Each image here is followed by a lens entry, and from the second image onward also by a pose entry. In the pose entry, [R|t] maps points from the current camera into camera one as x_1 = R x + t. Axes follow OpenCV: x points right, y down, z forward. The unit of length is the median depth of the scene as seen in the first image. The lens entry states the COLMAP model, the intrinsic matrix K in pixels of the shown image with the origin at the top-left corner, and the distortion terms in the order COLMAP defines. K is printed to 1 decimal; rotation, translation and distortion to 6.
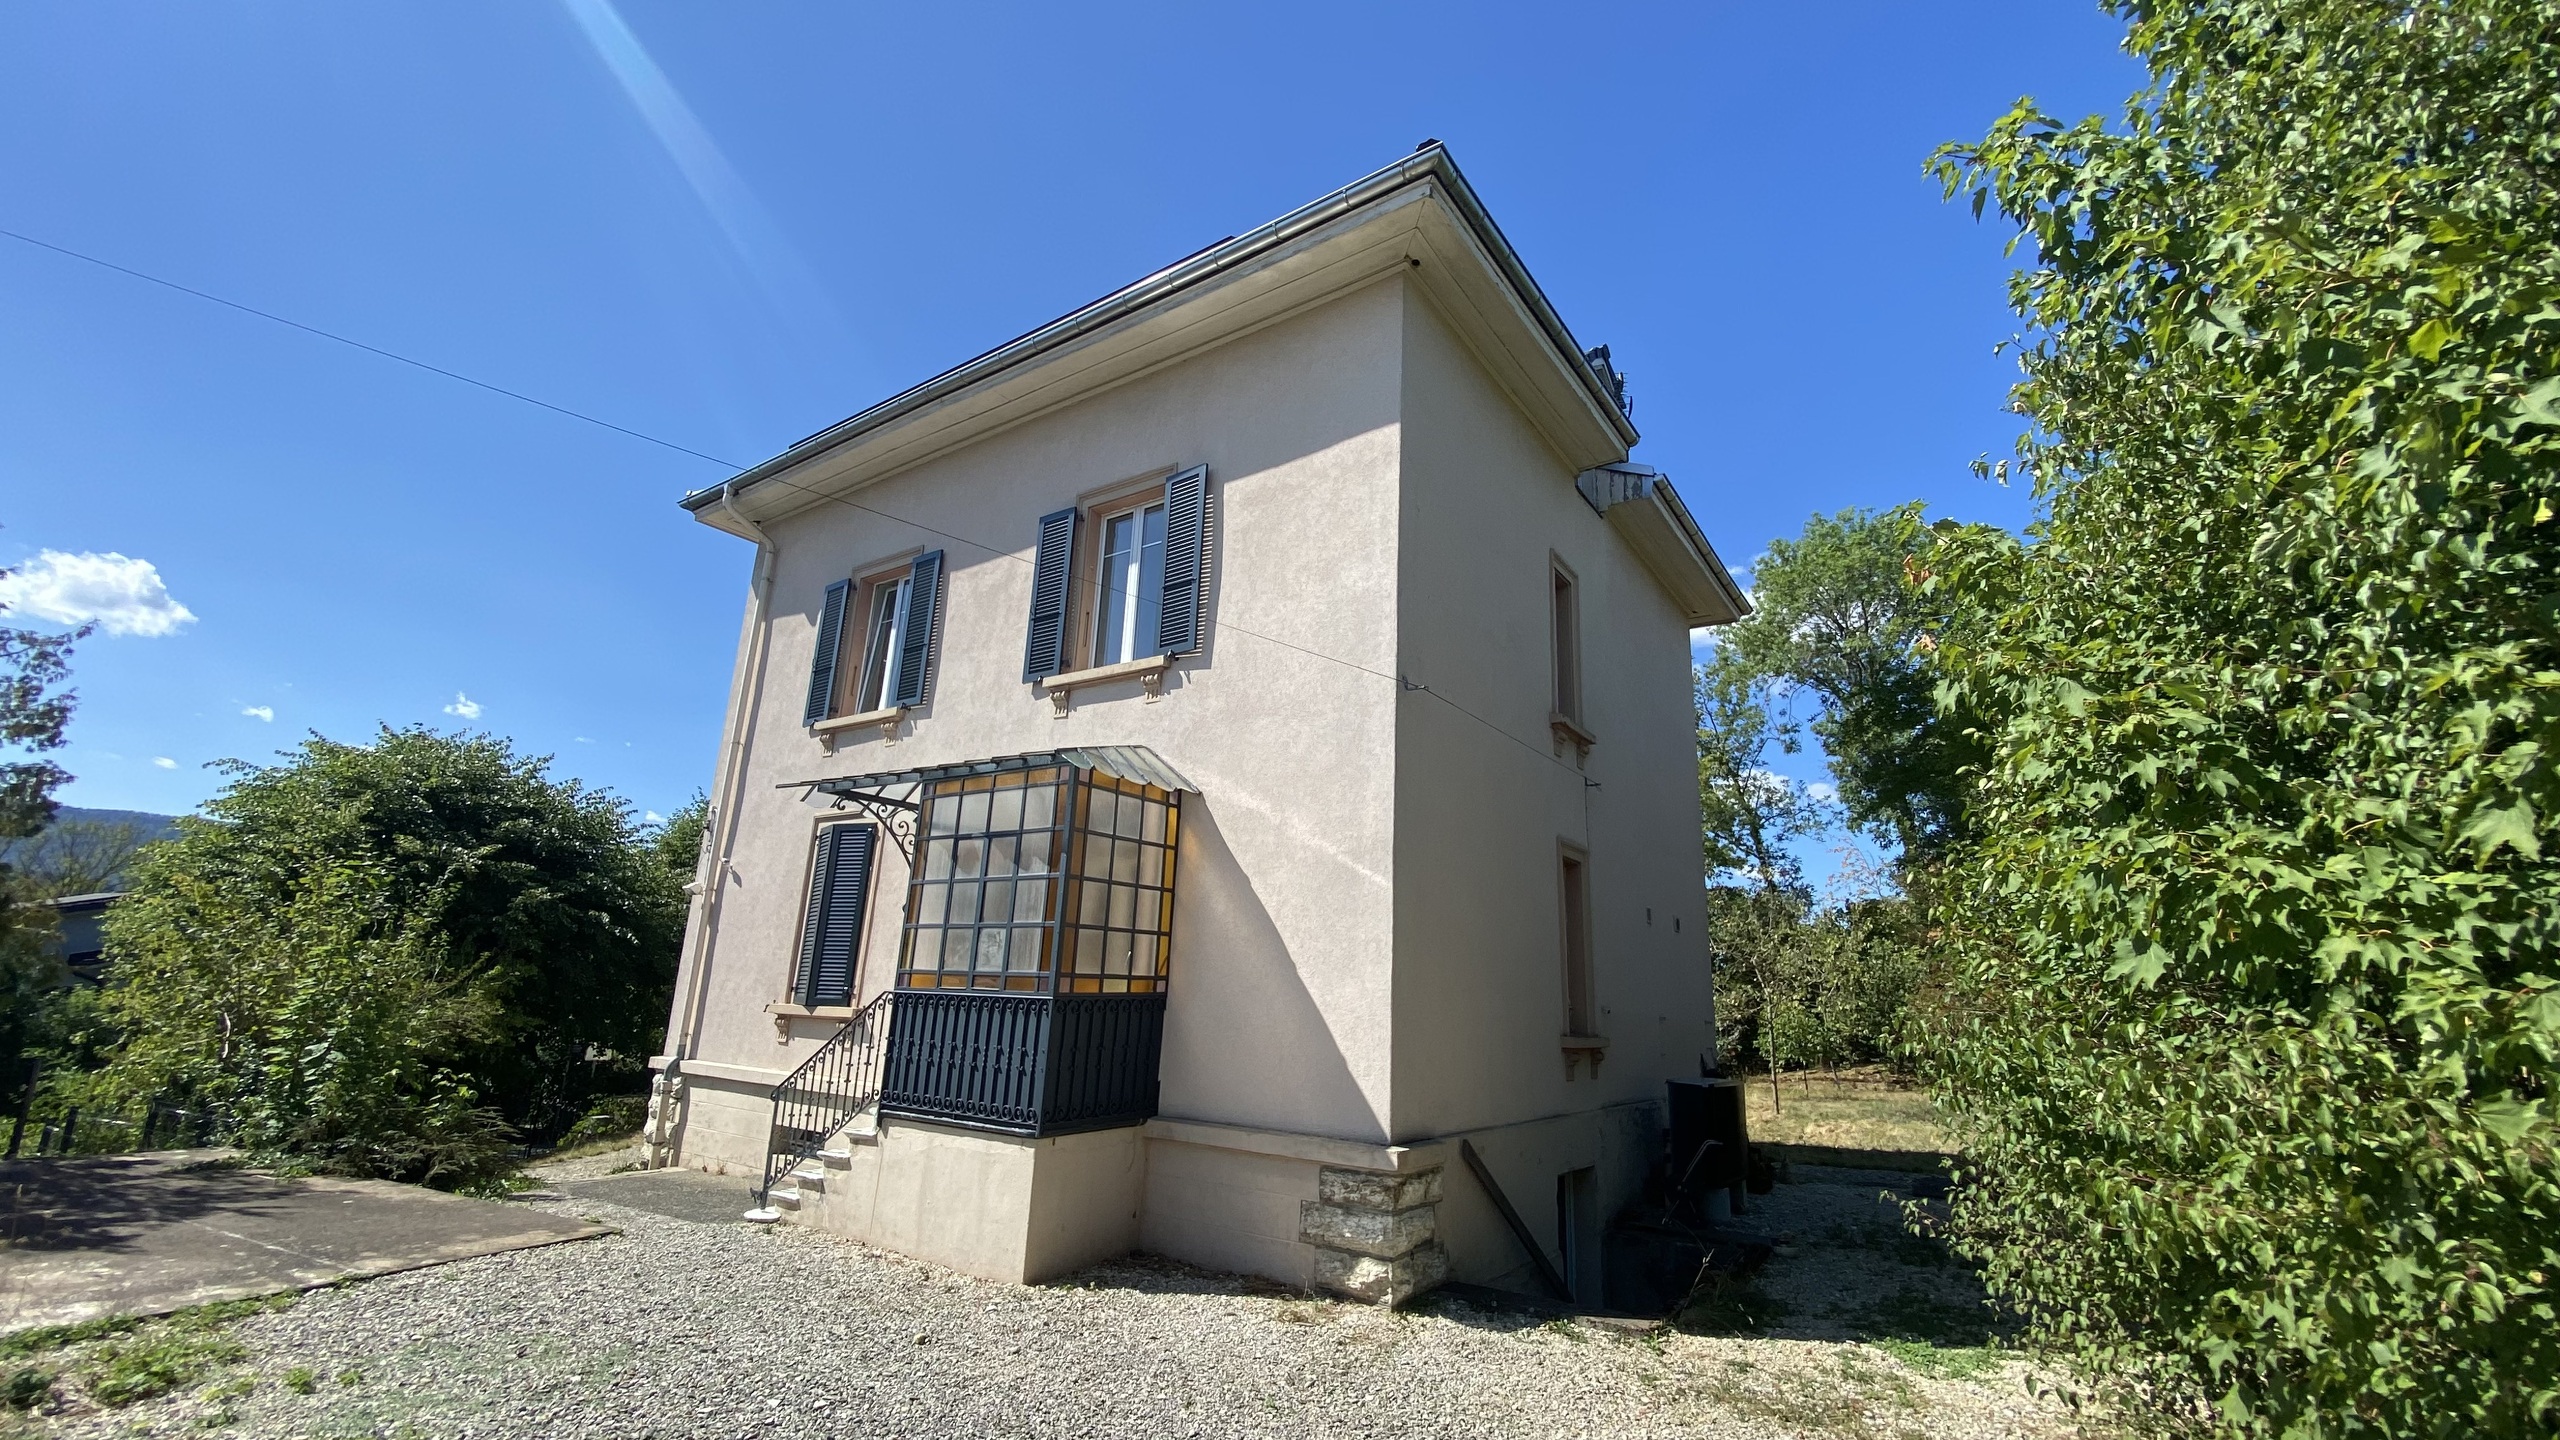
lens RADIAL K [[1033.9, 0, 1281.4], [0, 1033.9, 722.5], [0, 0, 1]] dist [0.012329, -0.015730]
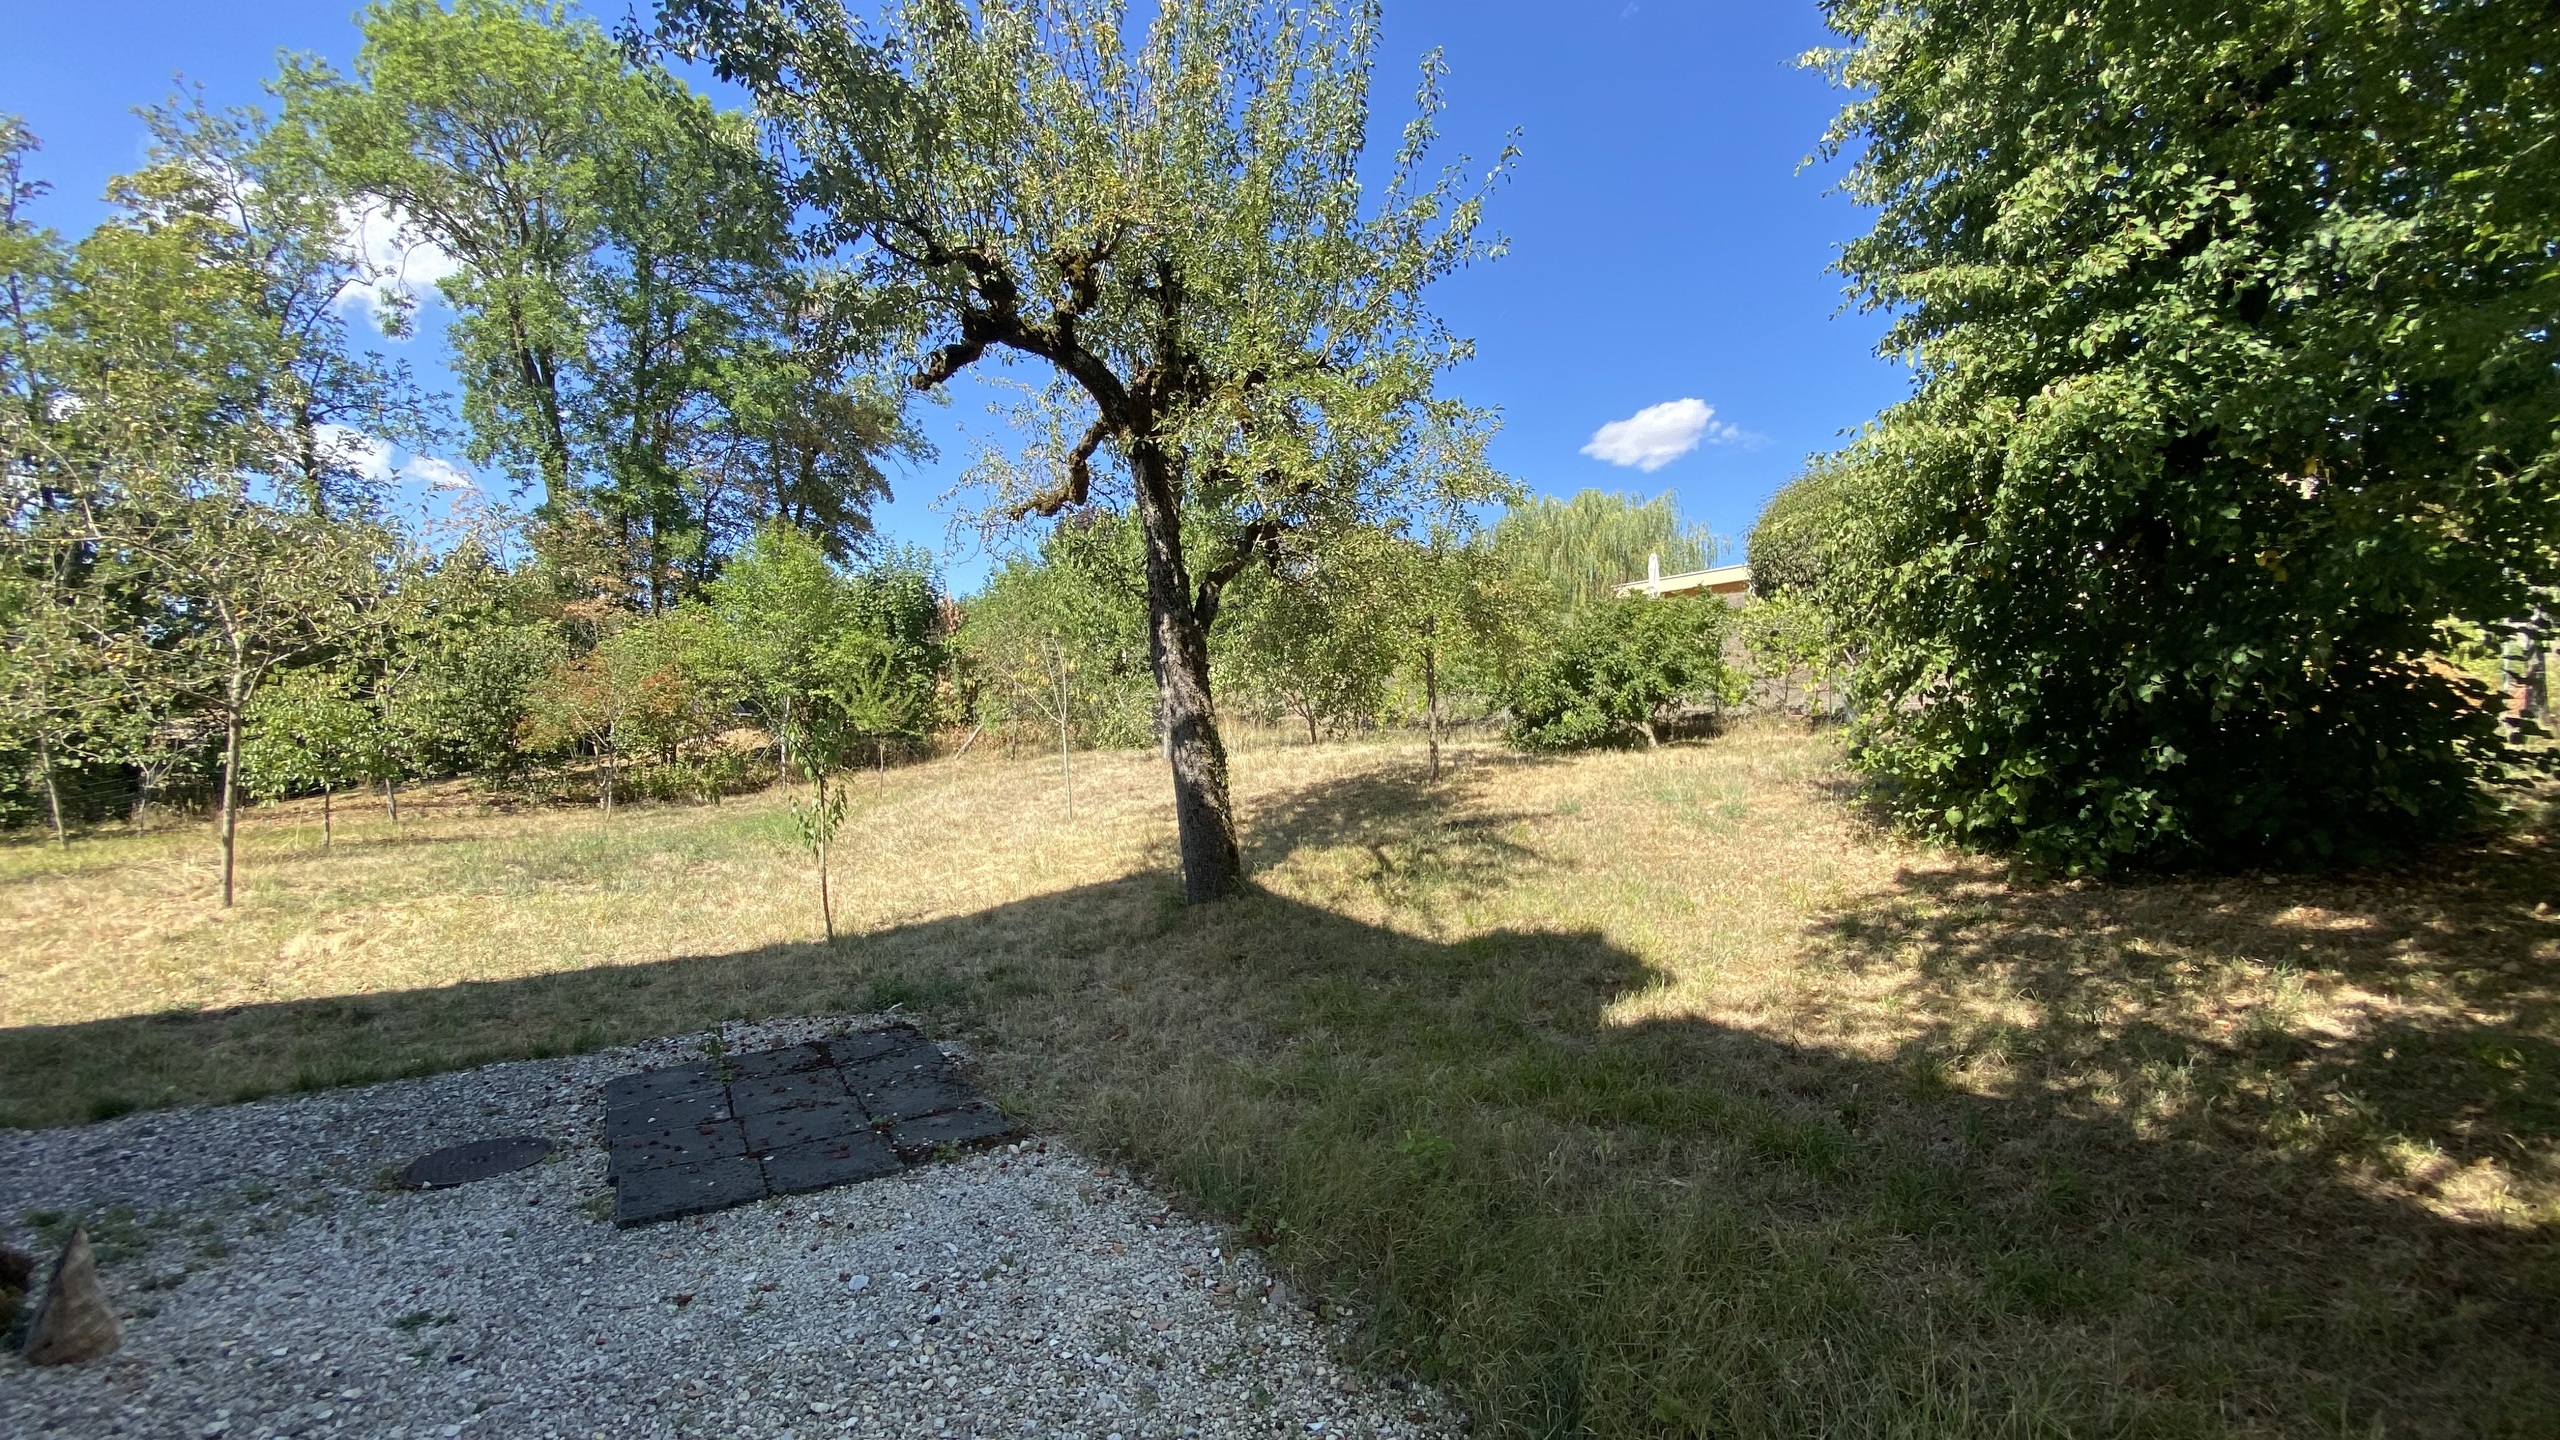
lens RADIAL K [[1033.9, 0, 1276.8], [0, 1033.9, 726.6], [0, 0, 1]] dist [0.012329, -0.015730]
pose [[0.386243, -0.007096, 0.922370, 0.283836], [-0.247884, 0.962386, 0.111206, 0.165574], [-0.888465, -0.271594, 0.369956, 0.526271]]
